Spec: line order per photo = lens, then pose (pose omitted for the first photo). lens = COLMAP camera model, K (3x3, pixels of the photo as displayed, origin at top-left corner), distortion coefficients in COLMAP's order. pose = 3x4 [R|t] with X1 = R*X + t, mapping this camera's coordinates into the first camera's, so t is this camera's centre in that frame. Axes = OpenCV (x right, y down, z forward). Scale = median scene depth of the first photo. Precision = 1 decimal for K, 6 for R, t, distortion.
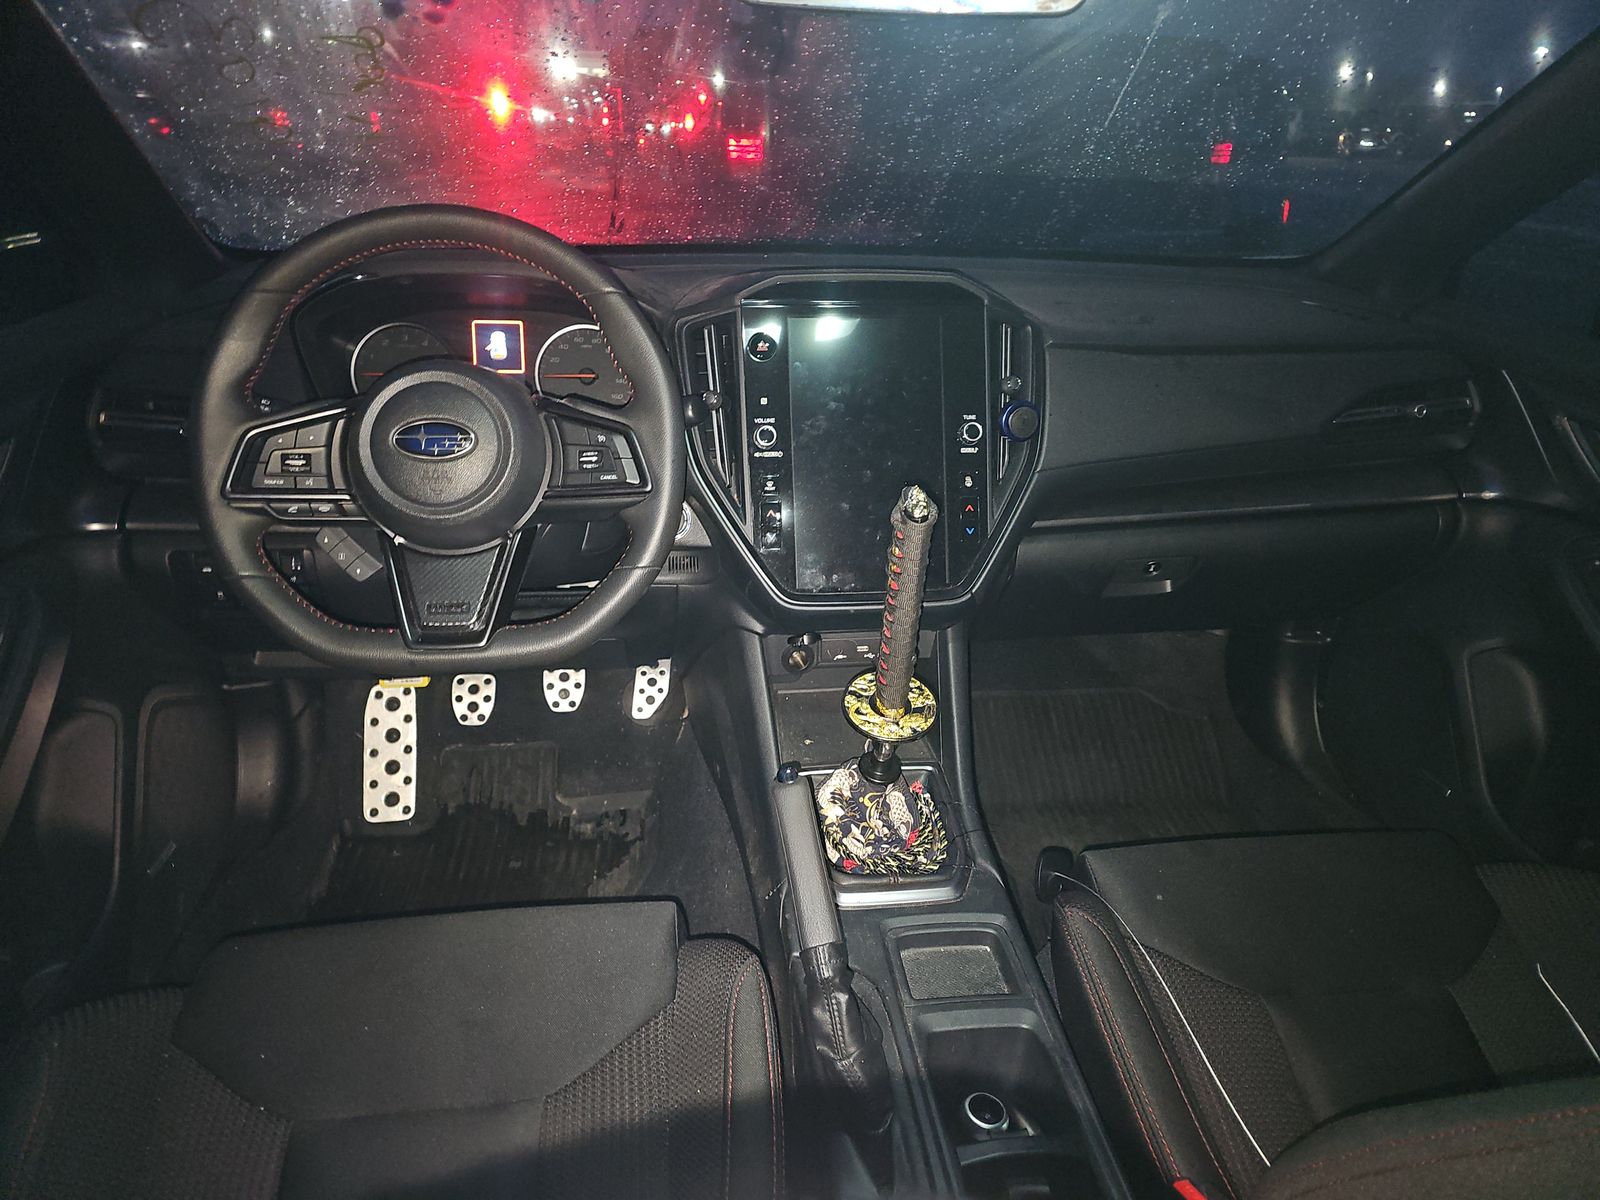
lens RADIAL K [[1074.3, 0, 801.5], [0, 1074.3, 600.6], [0, 0, 1]] dist [0.064841, 0.002113]
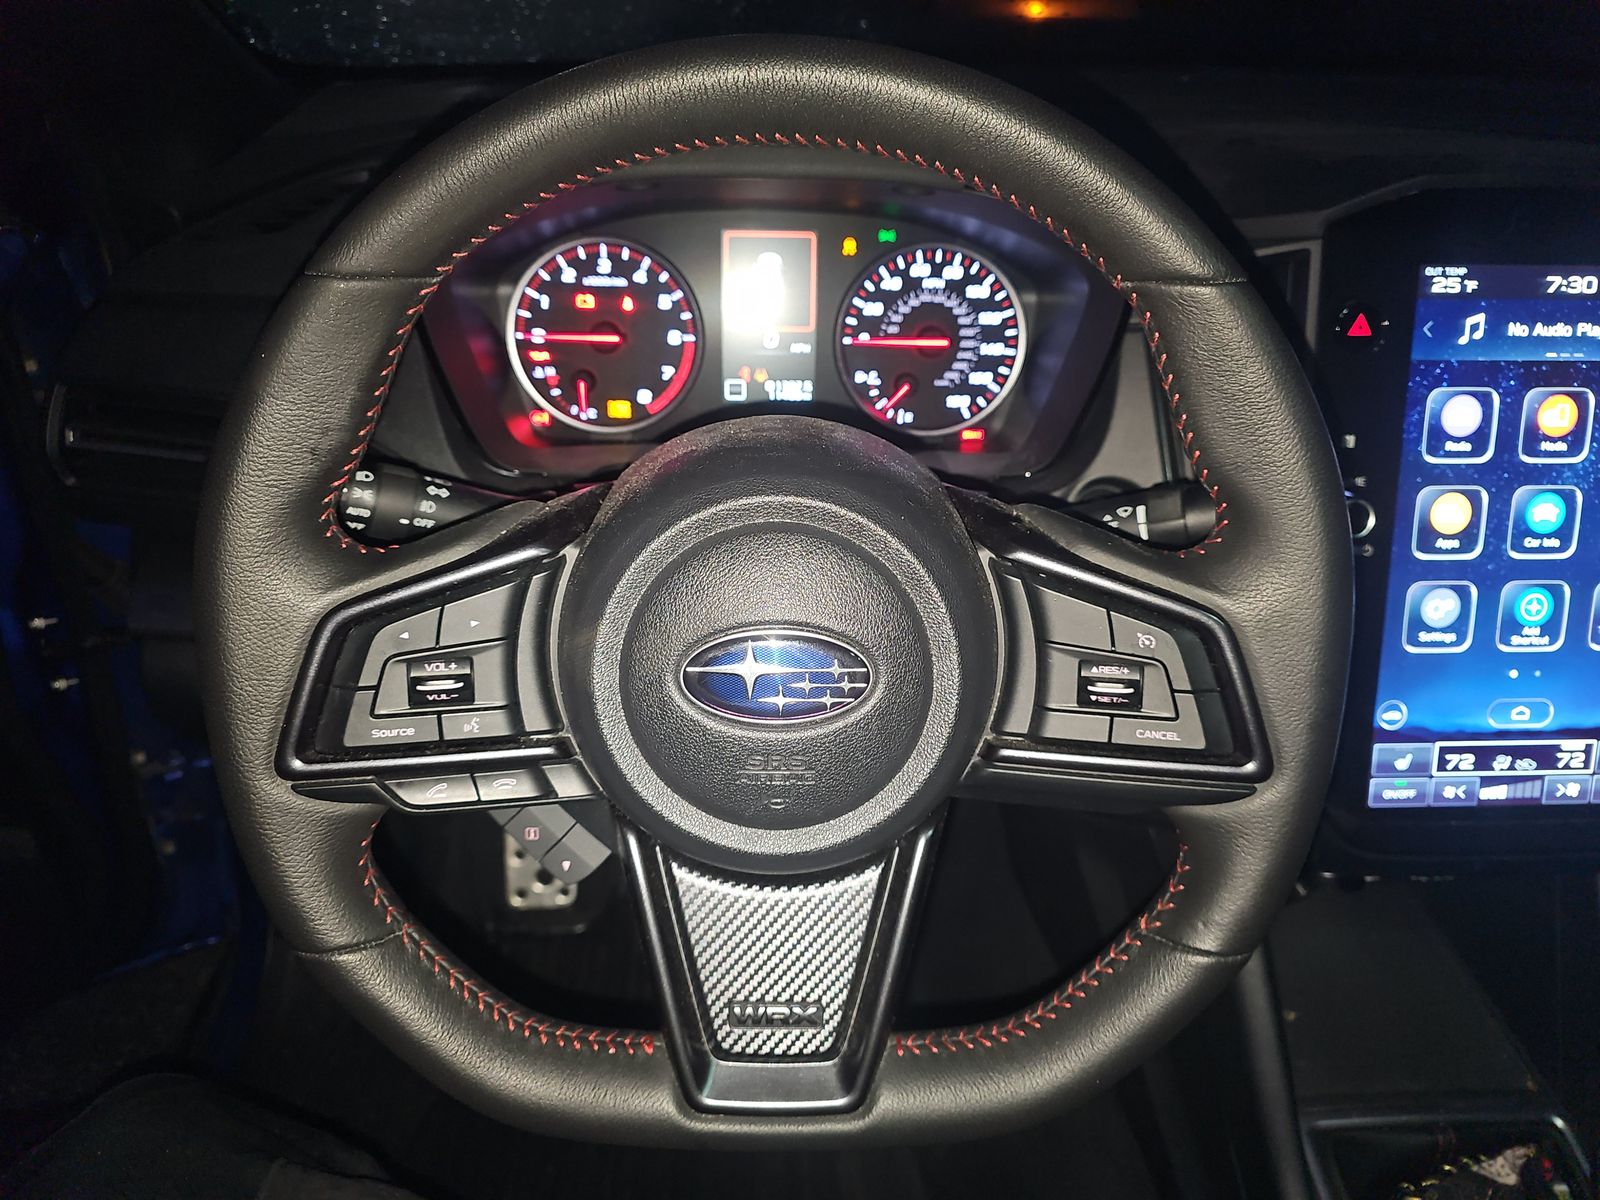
lens RADIAL K [[1074.3, 0, 797.7], [0, 1074.3, 600.8], [0, 0, 1]] dist [0.064841, 0.002113]
pose [[0.996255, 0.047365, -0.072331, -0.293825], [-0.033806, 0.983390, 0.178329, -0.238397], [0.079576, -0.175216, 0.981309, 0.598494]]
